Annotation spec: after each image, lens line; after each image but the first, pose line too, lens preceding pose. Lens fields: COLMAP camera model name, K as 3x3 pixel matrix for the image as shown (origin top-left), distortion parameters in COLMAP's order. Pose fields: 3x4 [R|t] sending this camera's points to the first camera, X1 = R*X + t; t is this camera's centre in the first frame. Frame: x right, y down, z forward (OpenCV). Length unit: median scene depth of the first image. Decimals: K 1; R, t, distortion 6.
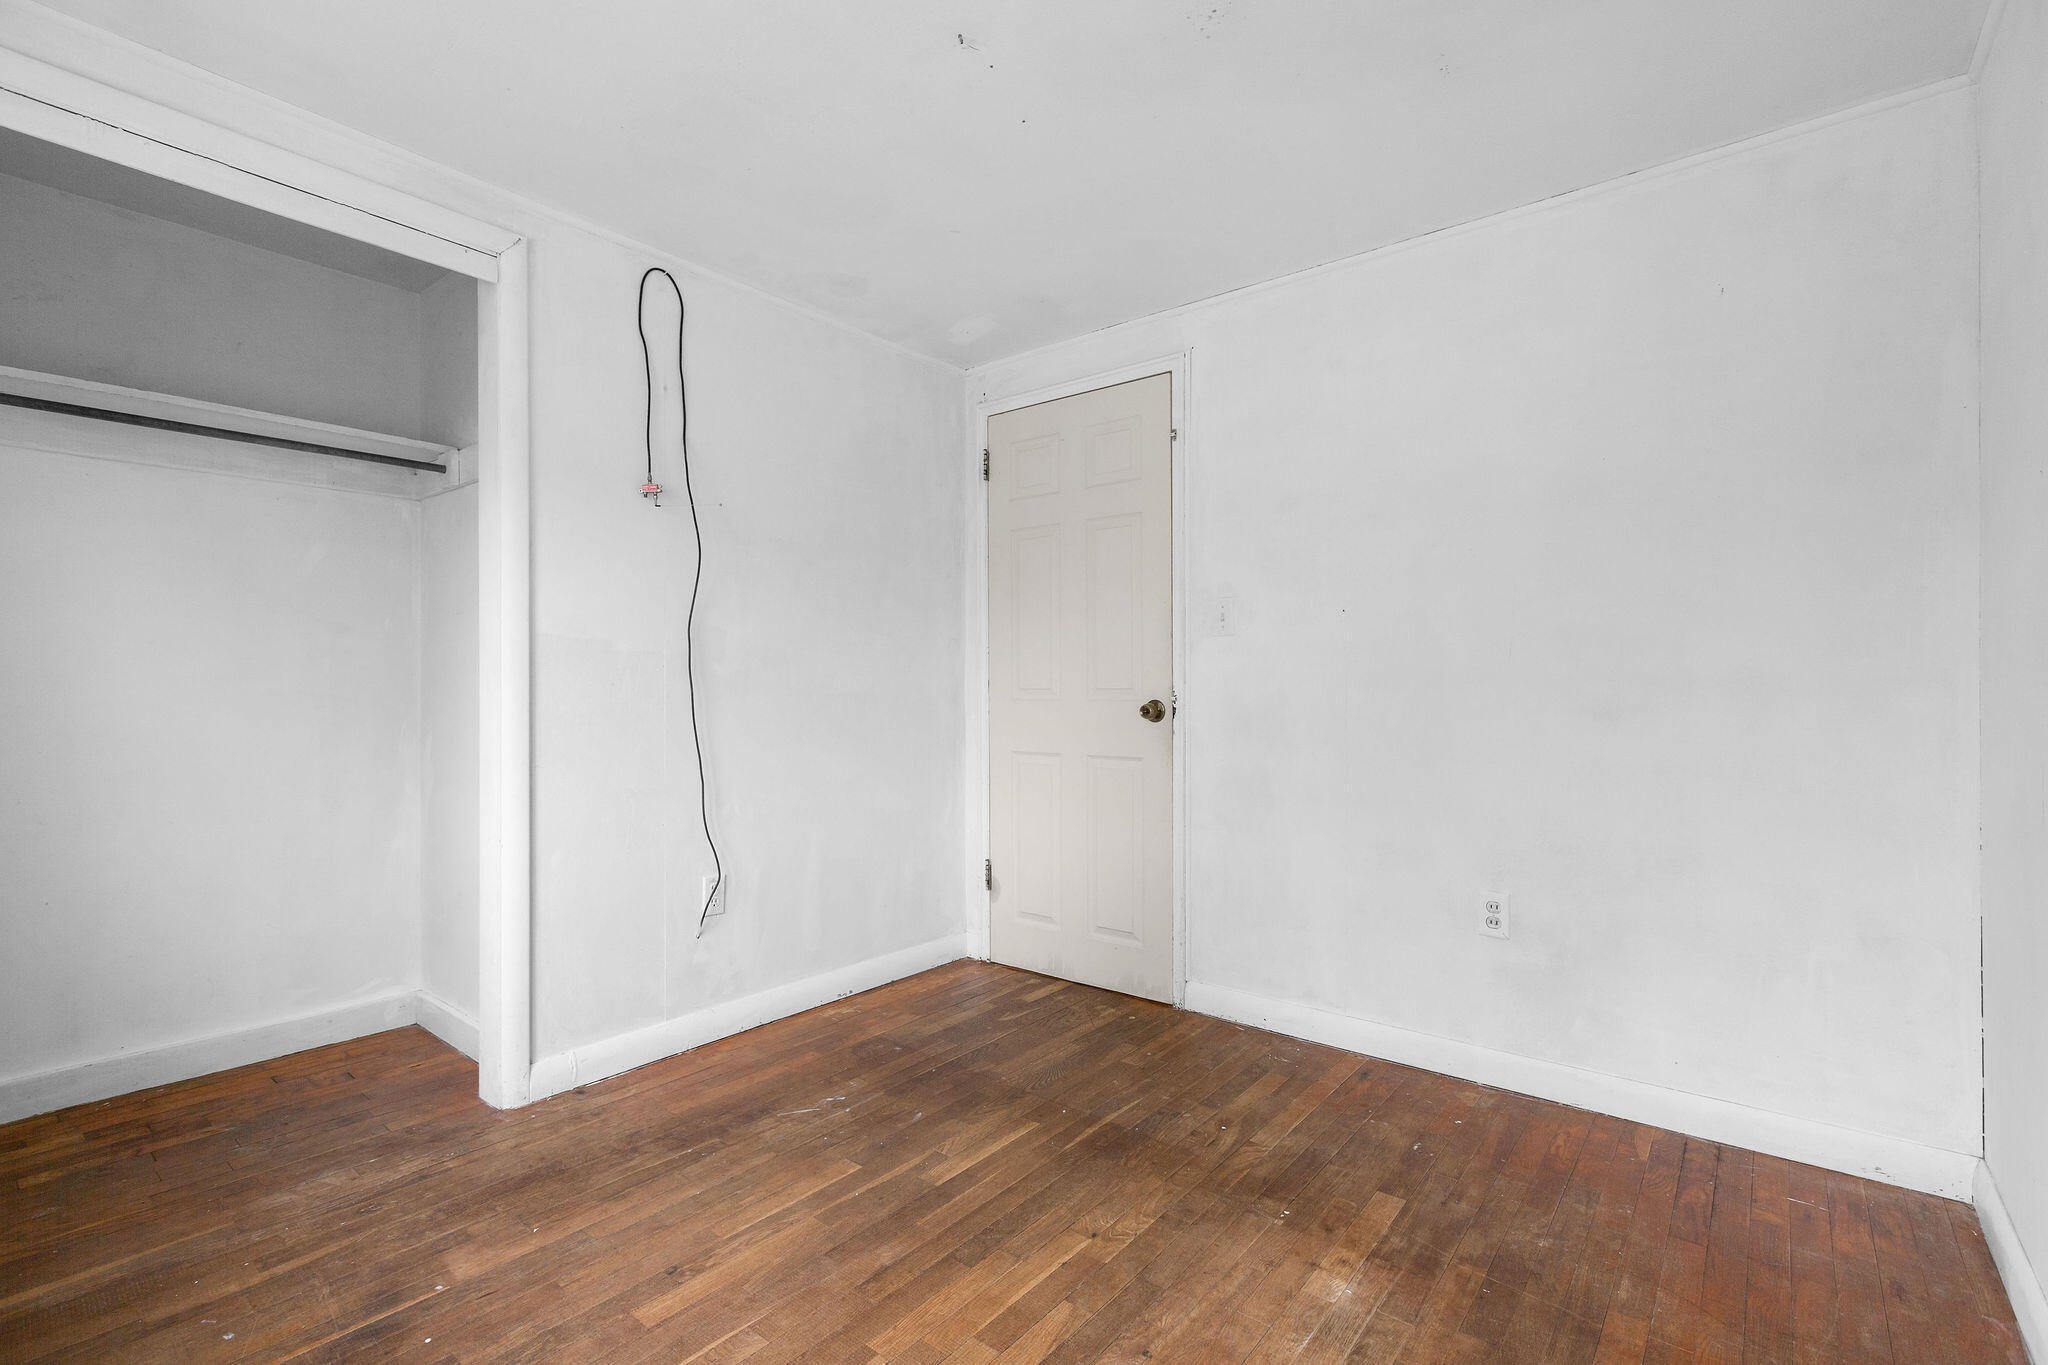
lens RADIAL K [[926.6, 0, 1011.7], [0, 926.6, 683.0], [0, 0, 1]] dist [0.002230, 0.000018]
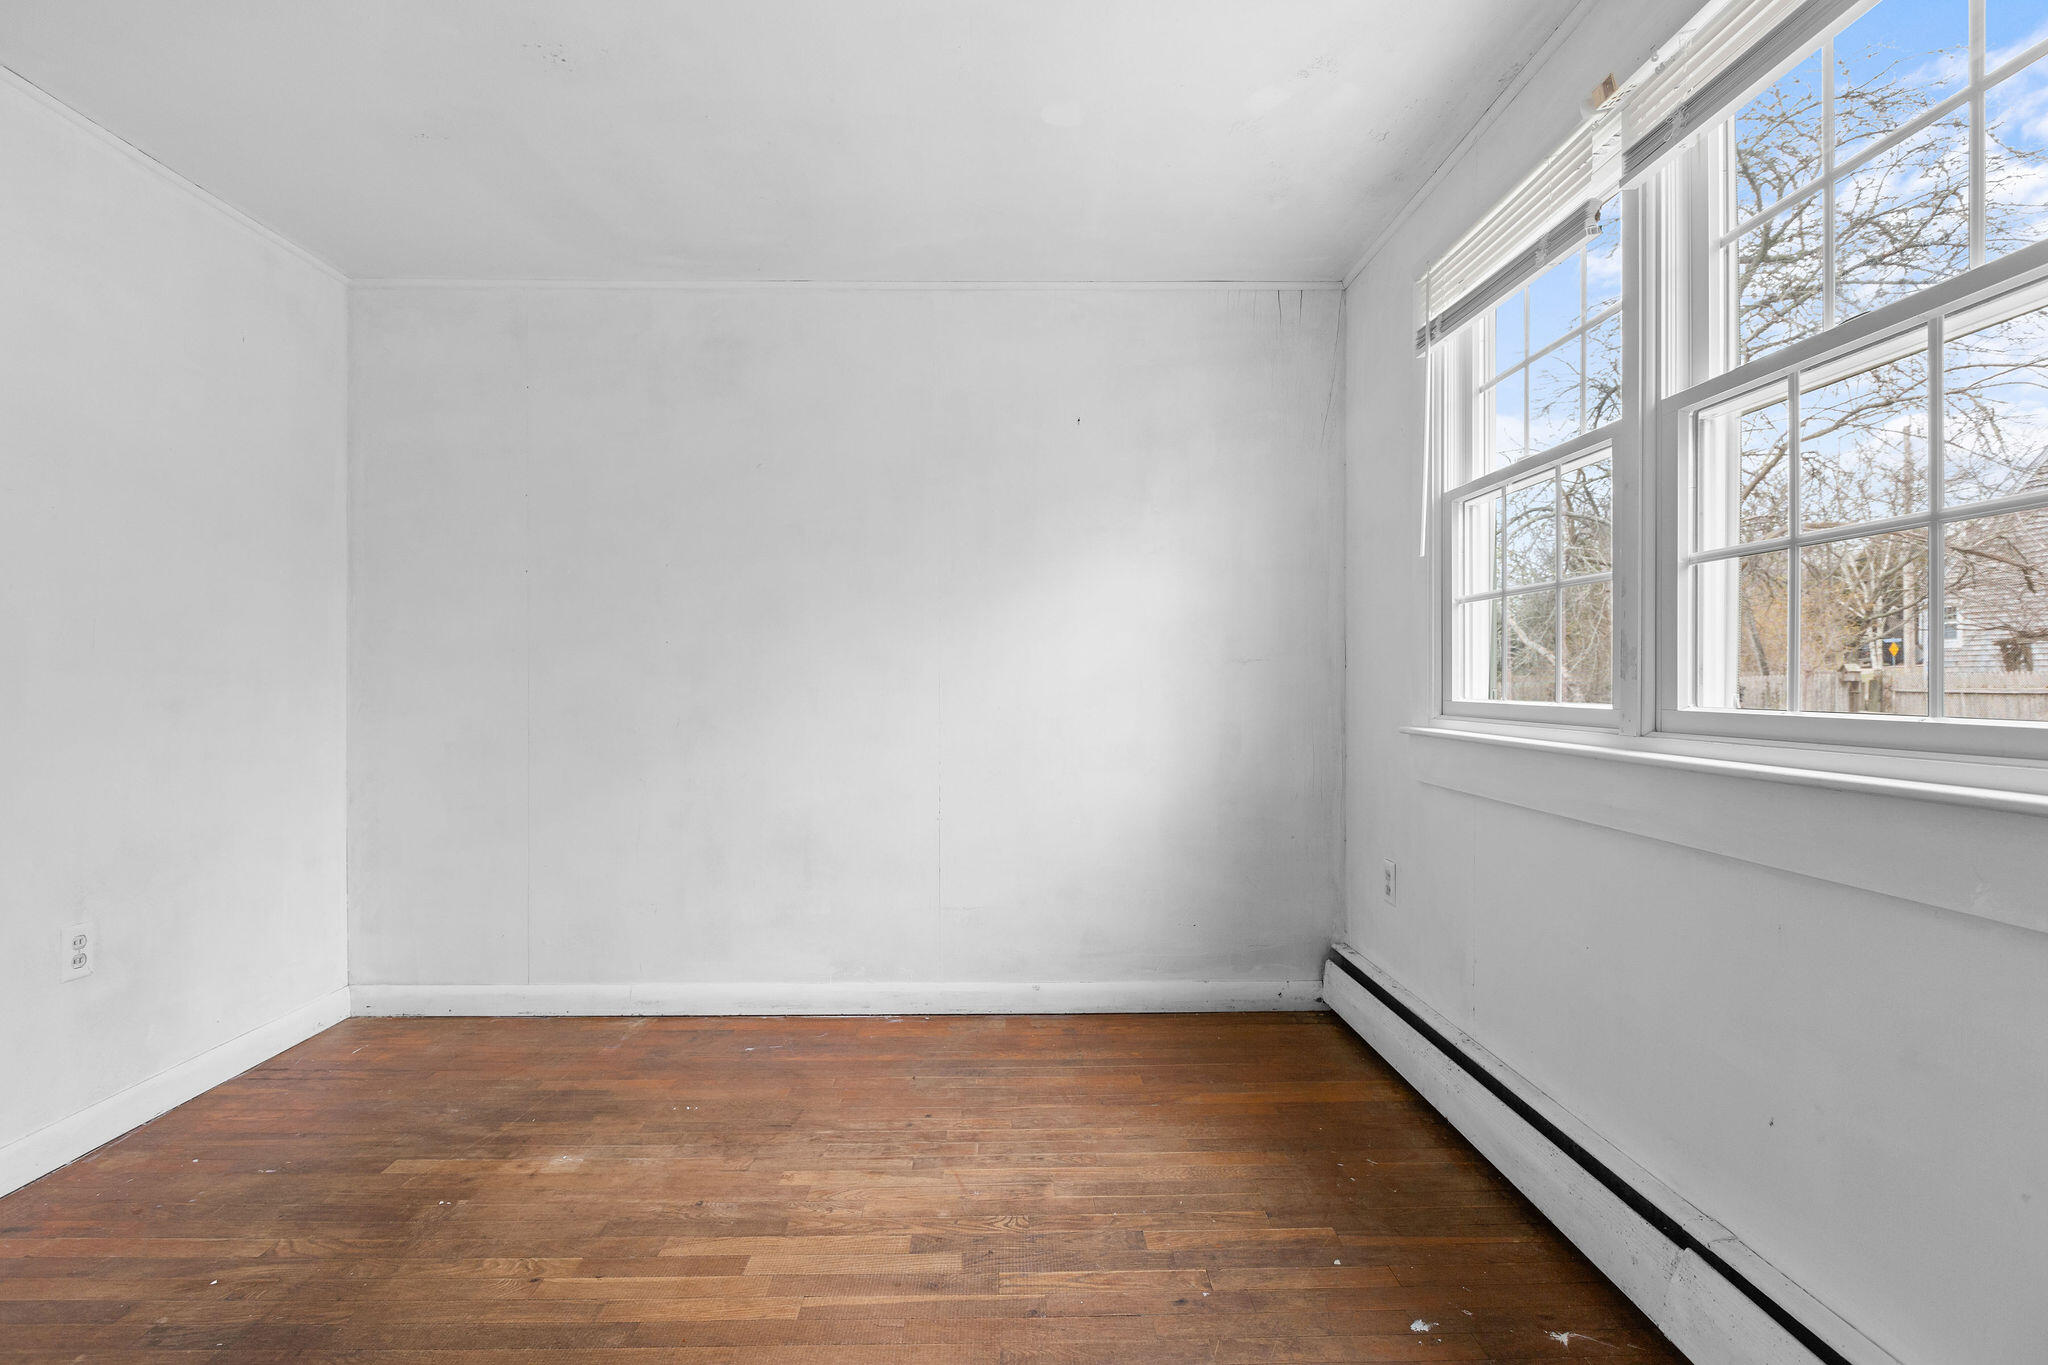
lens RADIAL K [[974.9, 0, 1014.8], [0, 974.9, 679.6], [0, 0, 1]] dist [-0.003103, -0.000965]
pose [[-0.643578, -0.003878, 0.765371, -0.896955], [-0.004854, 0.999988, 0.000985, 0.000297], [-0.765365, -0.003081, -0.643589, 1.190756]]
